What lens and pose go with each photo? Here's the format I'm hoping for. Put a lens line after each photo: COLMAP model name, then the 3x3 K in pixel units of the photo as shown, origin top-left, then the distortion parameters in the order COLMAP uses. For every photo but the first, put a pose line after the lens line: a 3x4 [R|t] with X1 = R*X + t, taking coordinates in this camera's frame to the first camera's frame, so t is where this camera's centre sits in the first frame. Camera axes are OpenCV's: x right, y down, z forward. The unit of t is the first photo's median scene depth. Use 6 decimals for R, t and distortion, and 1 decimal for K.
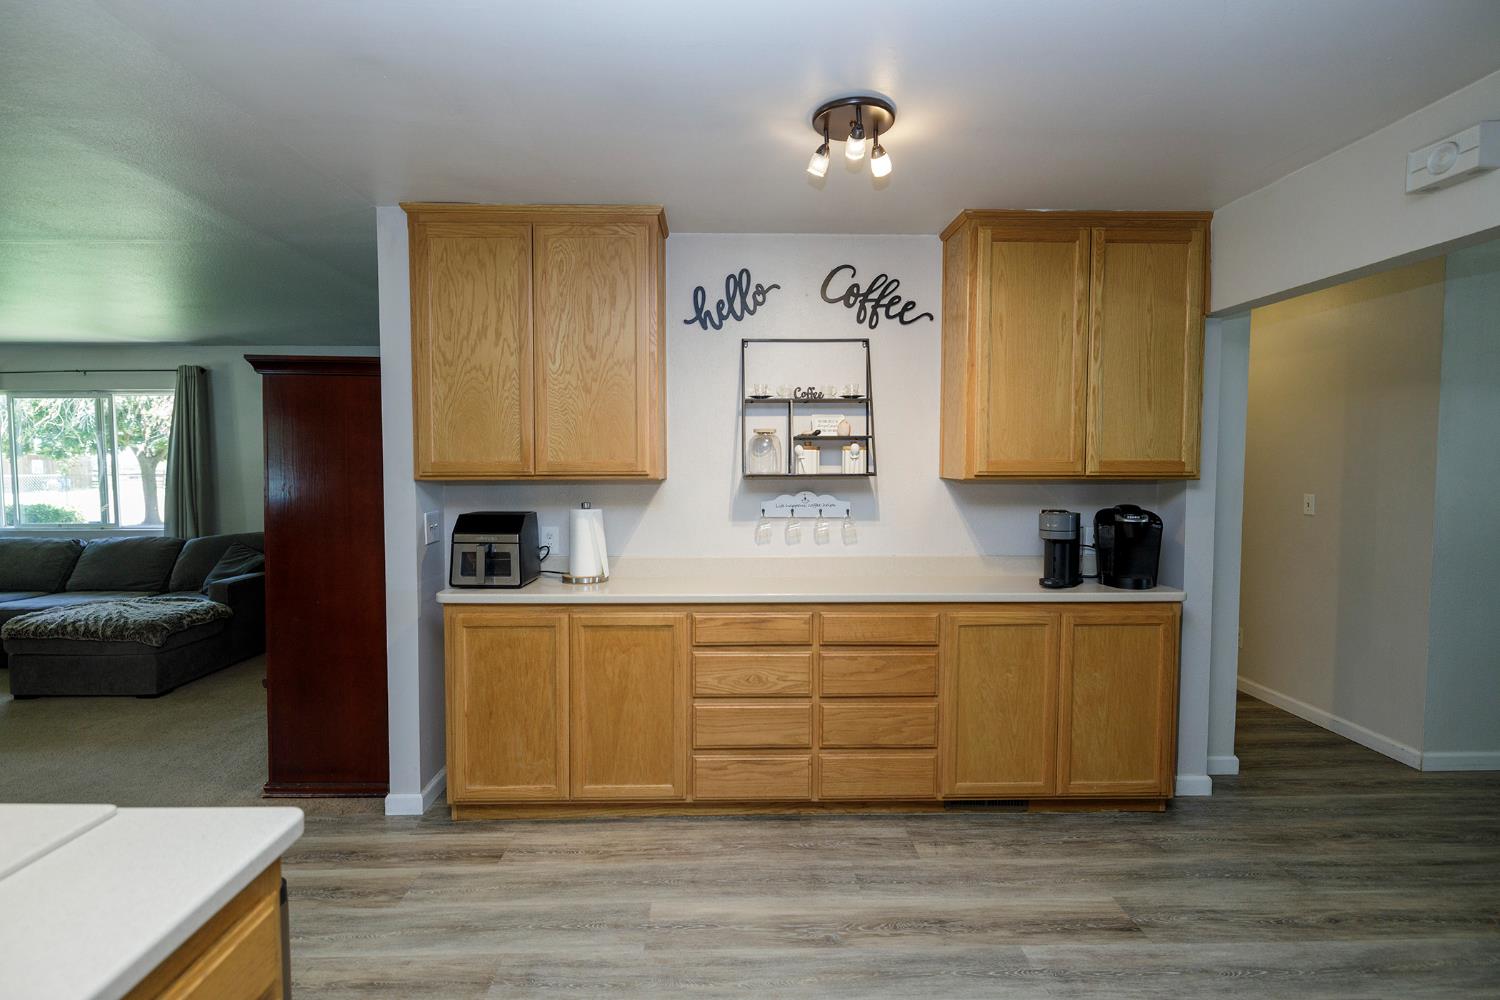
lens RADIAL K [[703.7, 0, 738.3], [0, 703.7, 493.8], [0, 0, 1]] dist [-0.006192, 0.001800]
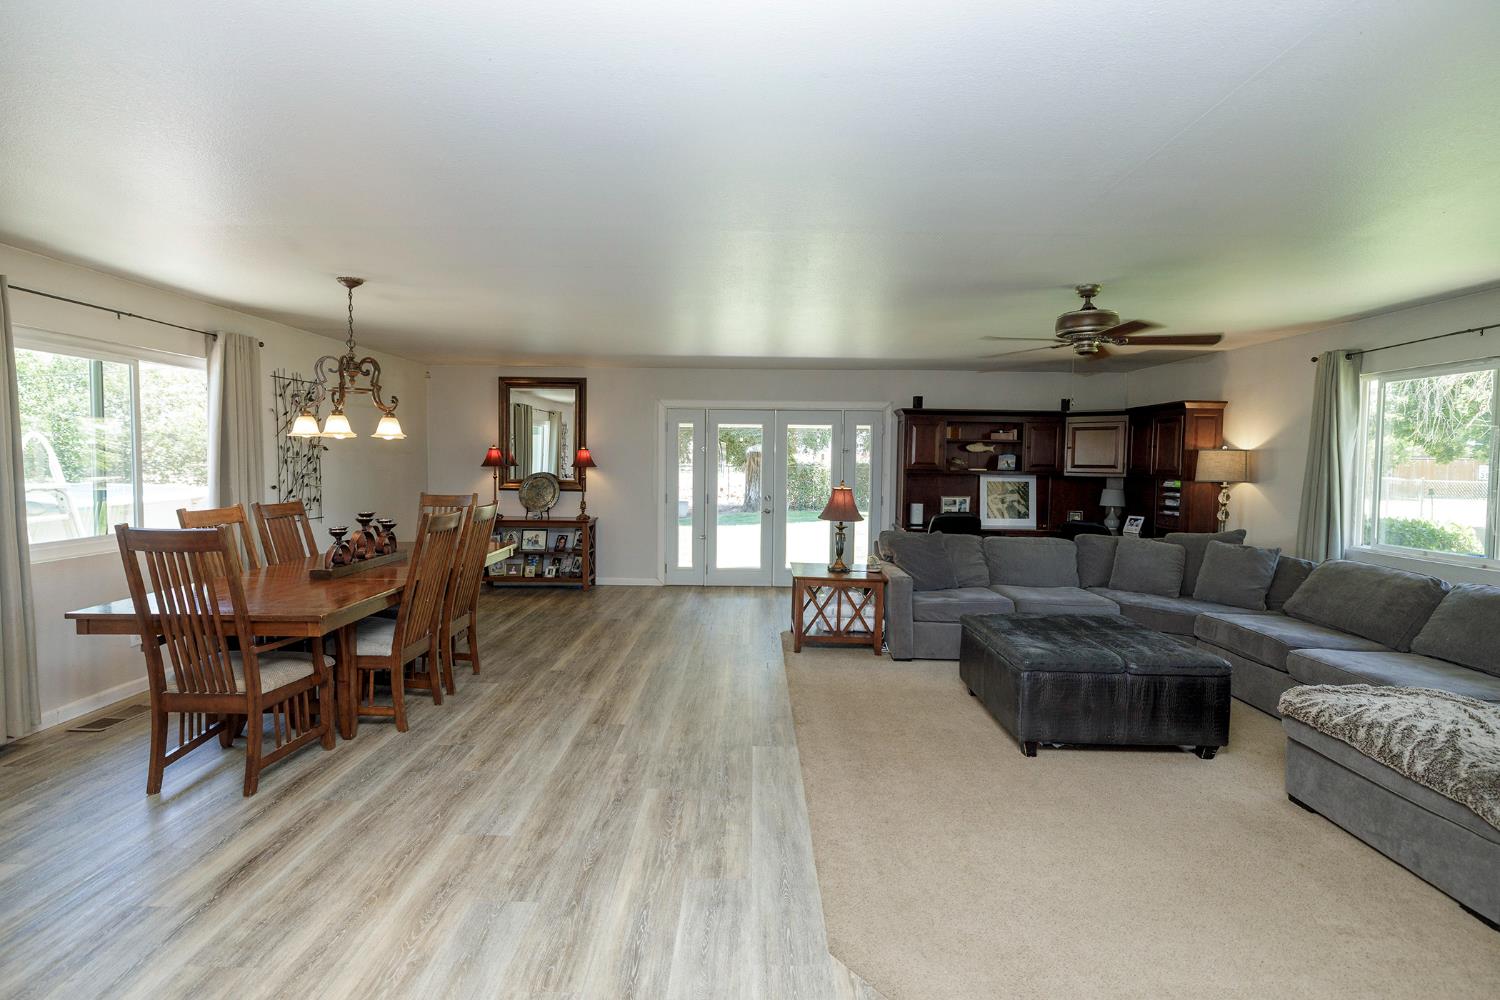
lens RADIAL K [[703.7, 0, 743.6], [0, 703.7, 496.0], [0, 0, 1]] dist [-0.006192, 0.001800]
pose [[-0.034978, 0.052456, -0.998010, -0.495971], [-0.056563, 0.996917, 0.054381, -0.027895], [0.997786, 0.058352, -0.031904, 0.697124]]
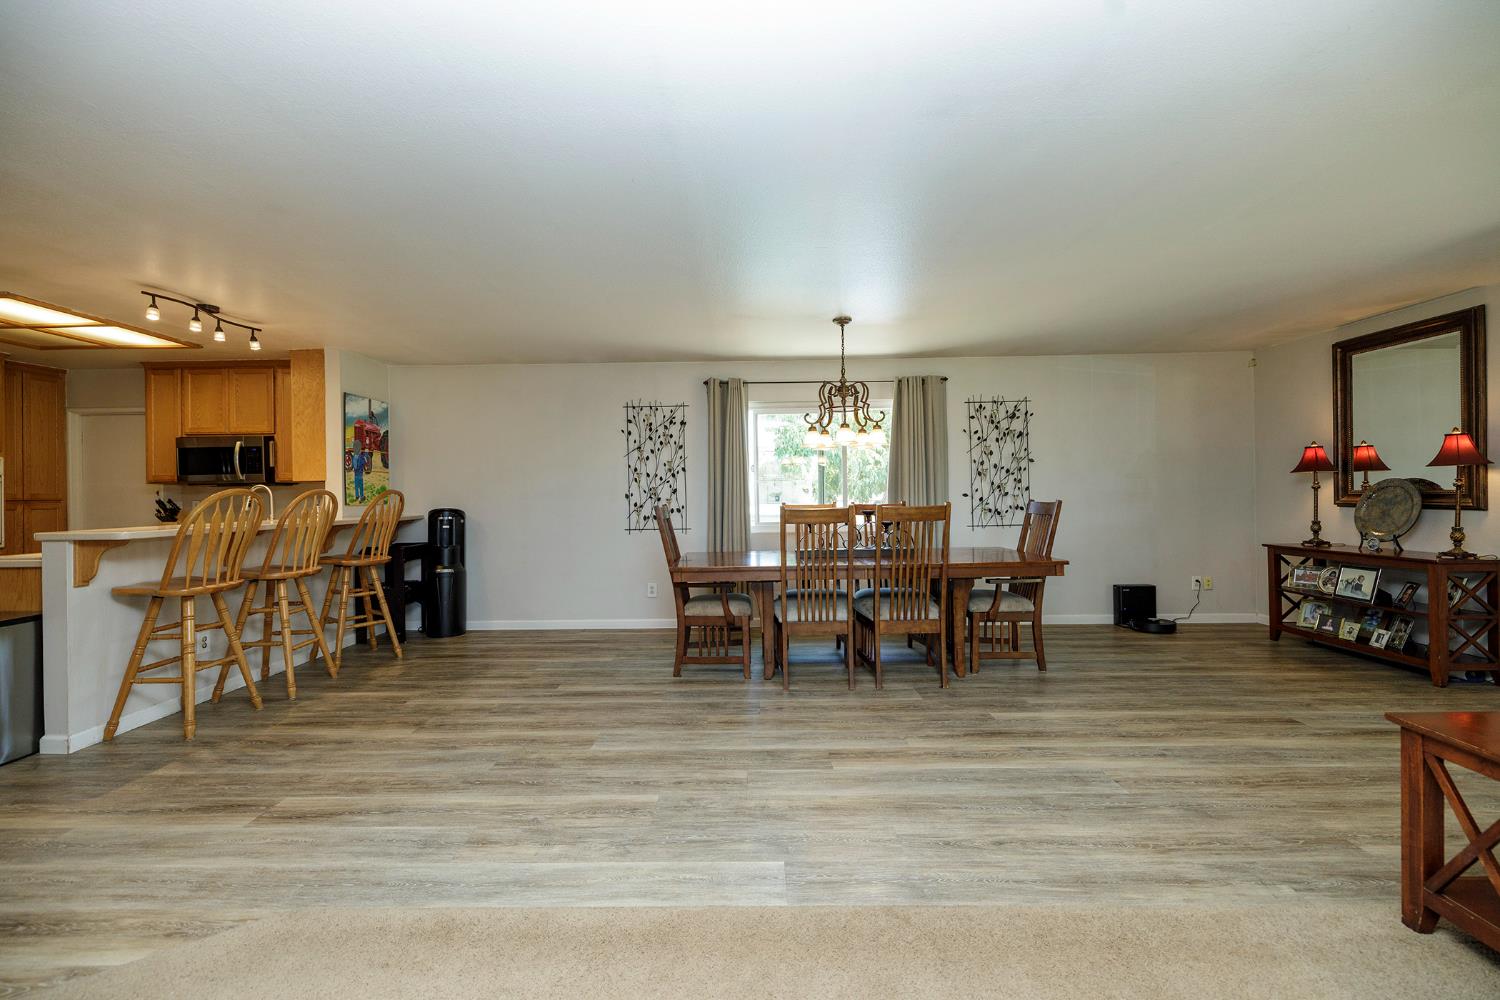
lens RADIAL K [[626.6, 0, 741.3], [0, 626.6, 491.5], [0, 0, 1]] dist [0.001316, -0.001064]
pose [[-0.999064, 0.014786, 0.040643, -1.714608], [0.016424, 0.999054, 0.040257, 0.019607], [-0.040009, 0.040887, -0.998362, 1.419398]]
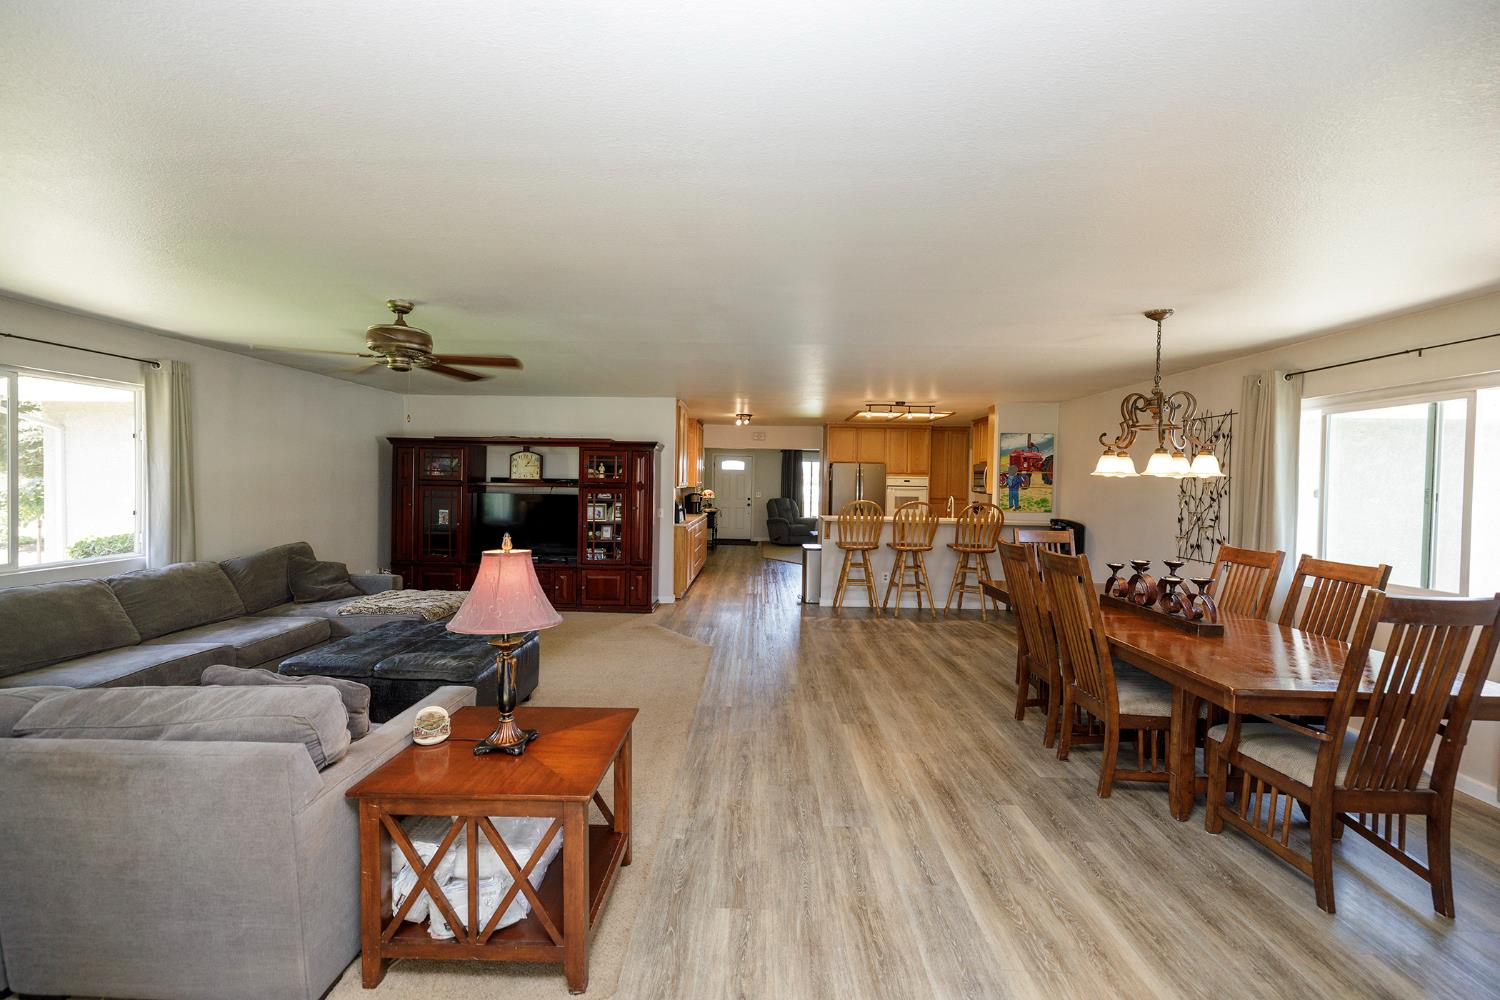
lens RADIAL K [[626.6, 0, 739.1], [0, 626.6, 501.3], [0, 0, 1]] dist [0.001316, -0.001064]
pose [[0.051490, -0.029308, 0.998243, -3.170417], [0.027530, 0.999231, 0.027917, -0.032571], [-0.998294, 0.026044, 0.052257, 0.592061]]
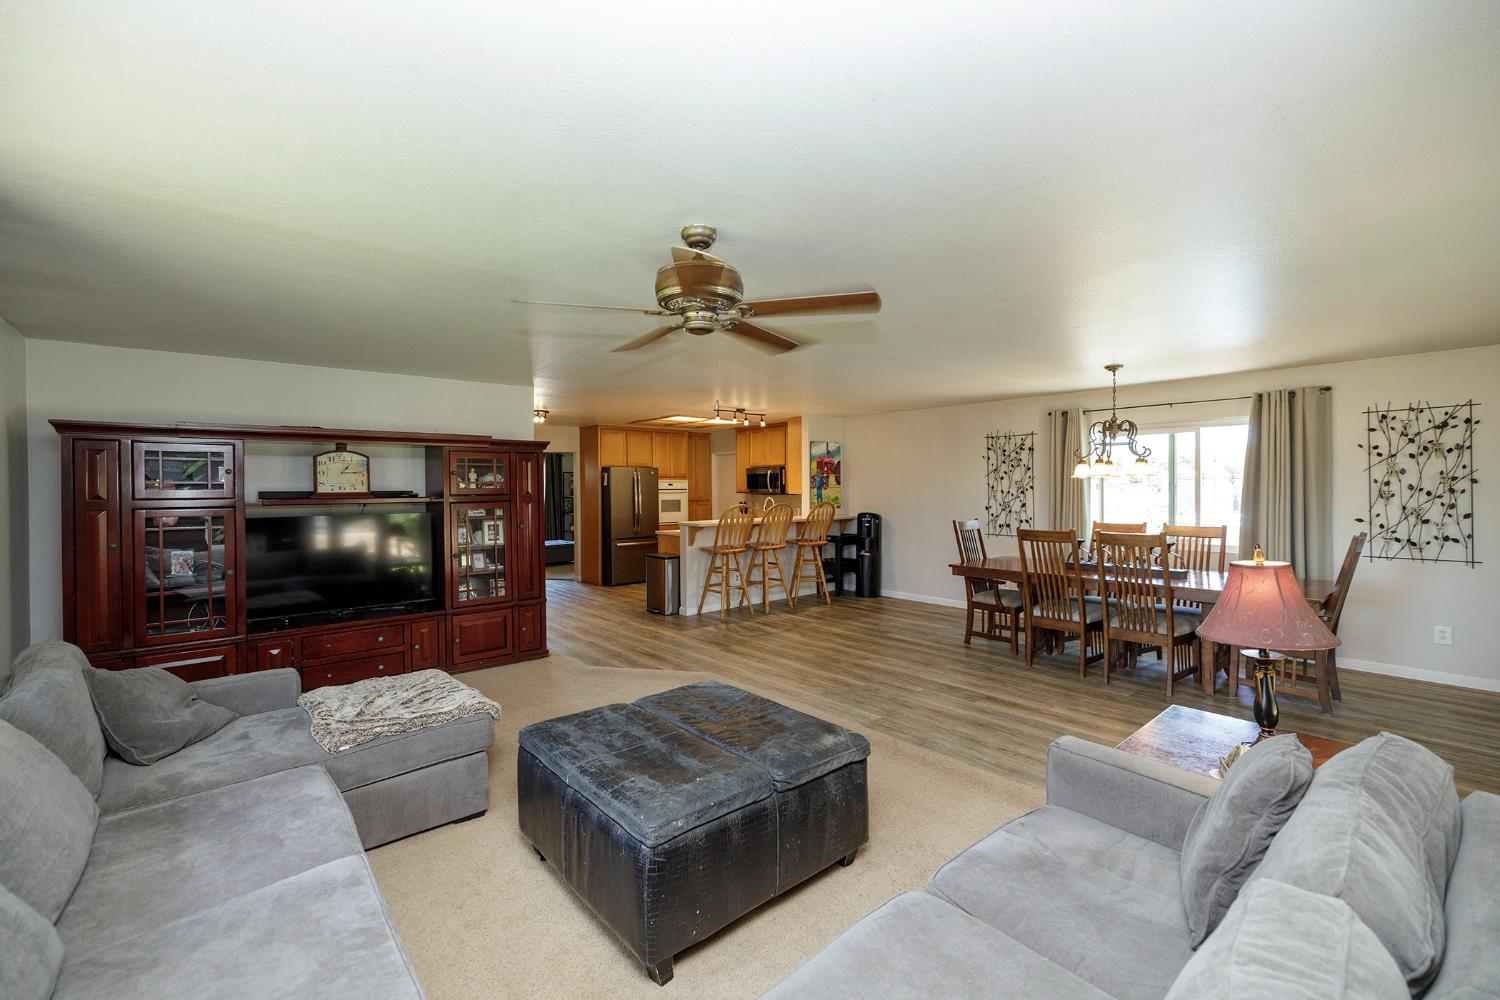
lens RADIAL K [[626.6, 0, 738.4], [0, 626.6, 495.9], [0, 0, 1]] dist [0.001316, -0.001064]
pose [[-0.628252, -0.005539, 0.777990, -2.631351], [0.042764, 0.998217, 0.041640, -0.091560], [-0.776834, 0.059431, -0.626895, 1.817764]]
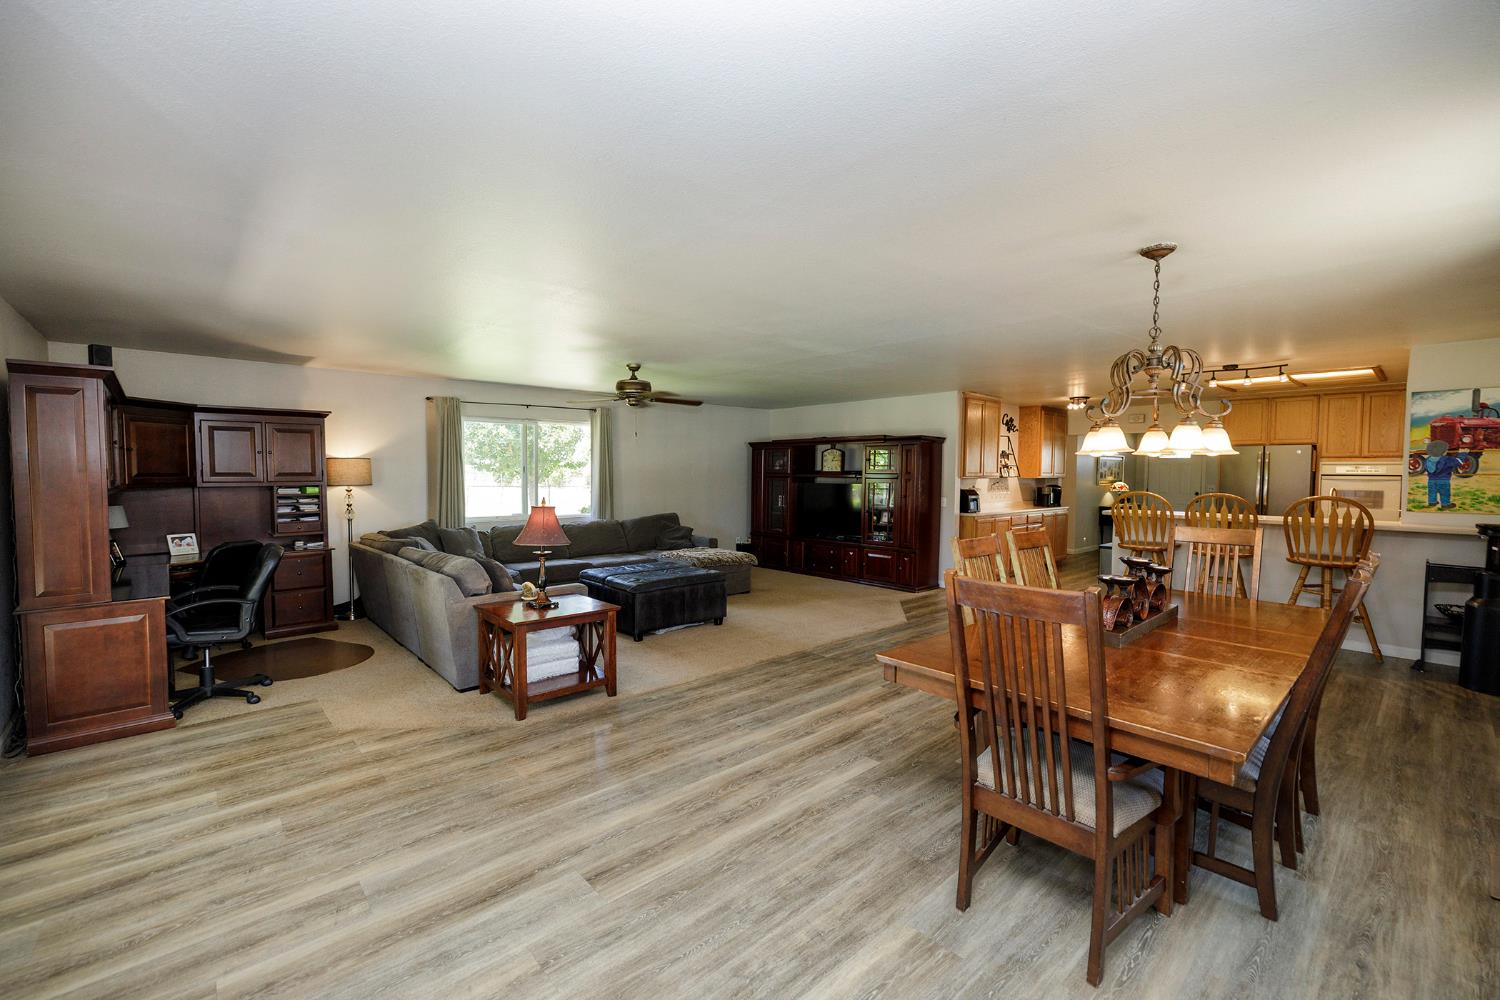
lens RADIAL K [[626.6, 0, 741.9], [0, 626.6, 505.7], [0, 0, 1]] dist [0.001316, -0.001064]
pose [[0.759095, -0.031378, 0.650223, -3.036343], [0.023757, 0.999508, 0.020498, 0.019787], [-0.650546, -0.000113, 0.759466, -0.481719]]
